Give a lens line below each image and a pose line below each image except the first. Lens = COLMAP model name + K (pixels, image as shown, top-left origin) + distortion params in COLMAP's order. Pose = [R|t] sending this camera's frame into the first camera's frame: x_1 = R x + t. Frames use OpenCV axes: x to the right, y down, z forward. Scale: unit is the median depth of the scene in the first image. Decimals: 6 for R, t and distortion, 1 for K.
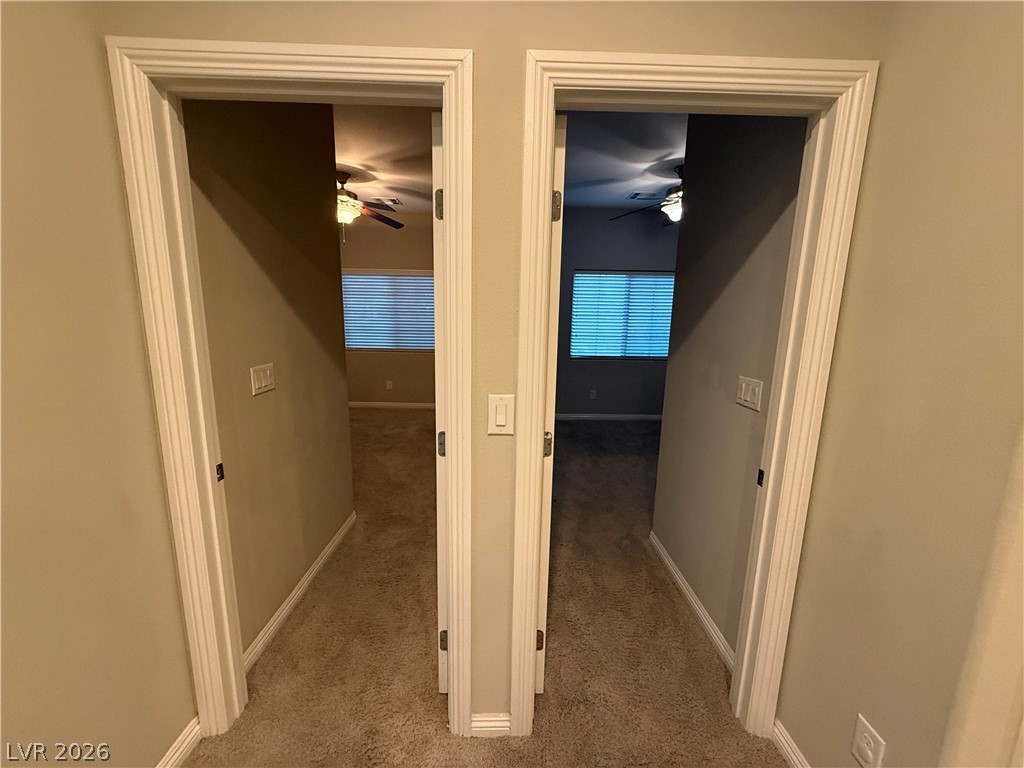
lens RADIAL K [[407.6, 0, 510.3], [0, 407.6, 384.9], [0, 0, 1]] dist [0.000531, 0.000181]
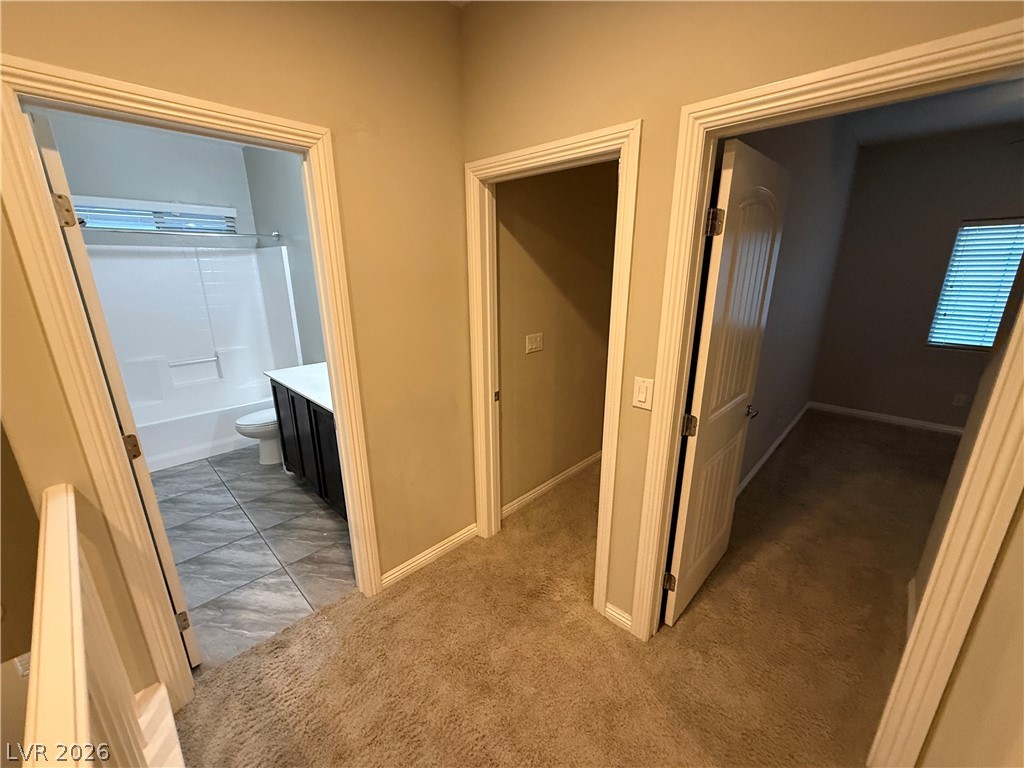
lens RADIAL K [[407.6, 0, 511.3], [0, 407.6, 385.4], [0, 0, 1]] dist [0.000531, 0.000181]
pose [[0.714777, 0.173872, -0.677394, 0.479729], [-0.104378, 0.984275, 0.142504, -0.081746], [0.691519, -0.031154, 0.721686, -0.203028]]
